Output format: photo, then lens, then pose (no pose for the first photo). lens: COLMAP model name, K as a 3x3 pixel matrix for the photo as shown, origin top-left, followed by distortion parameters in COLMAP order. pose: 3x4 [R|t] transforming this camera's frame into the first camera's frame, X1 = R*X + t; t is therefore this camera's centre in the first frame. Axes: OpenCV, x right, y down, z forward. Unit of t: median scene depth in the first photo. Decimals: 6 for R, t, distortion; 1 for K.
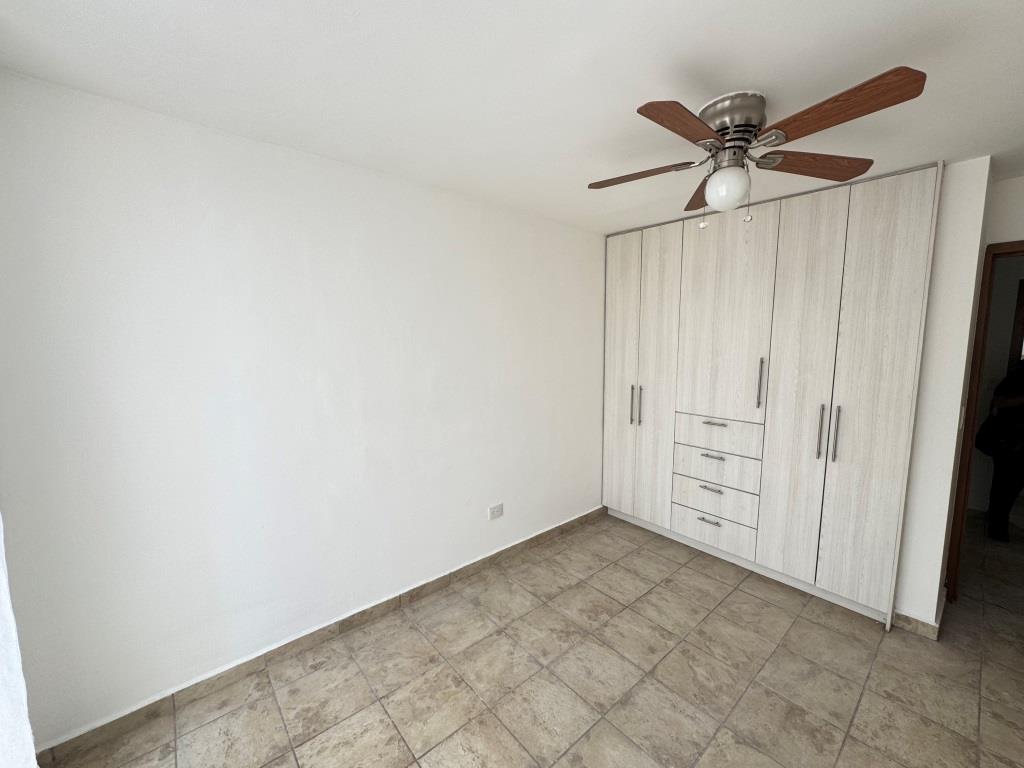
lens RADIAL K [[407.4, 0, 511.9], [0, 407.4, 382.6], [0, 0, 1]] dist [-0.002548, 0.000271]
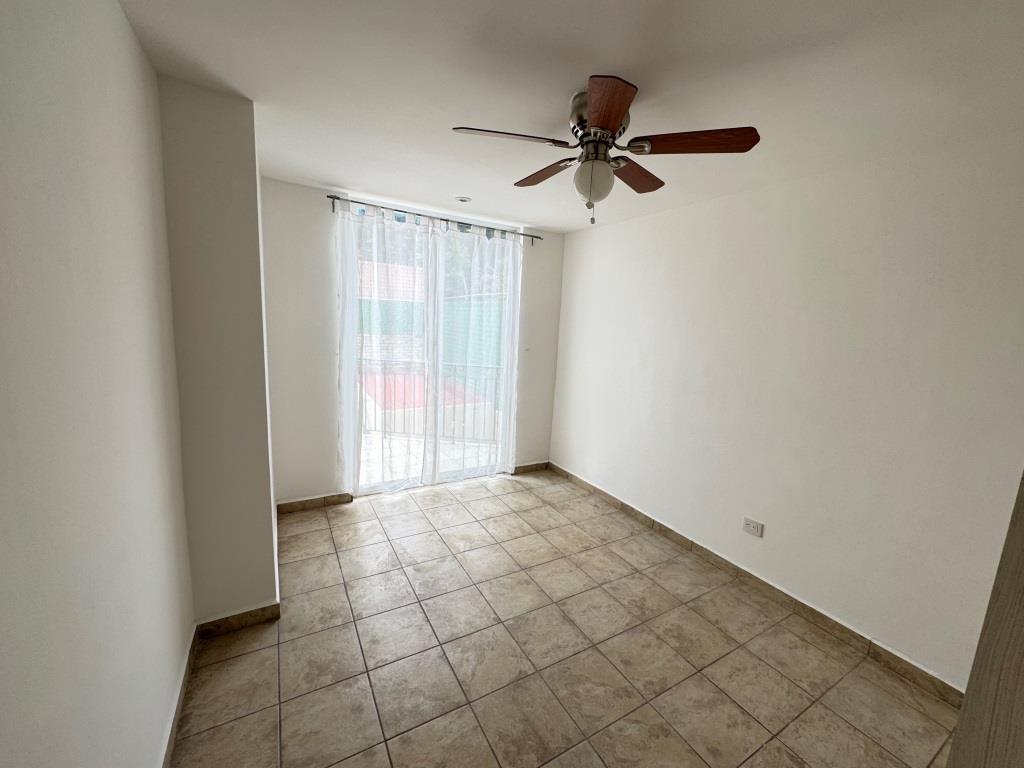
lens RADIAL K [[407.4, 0, 511.9], [0, 407.4, 382.6], [0, 0, 1]] dist [-0.002548, 0.000271]
pose [[-0.179678, 0.144181, -0.973102, 1.144765], [-0.158829, 0.971971, 0.173340, -0.082324], [0.970819, 0.185702, -0.151742, 0.727902]]
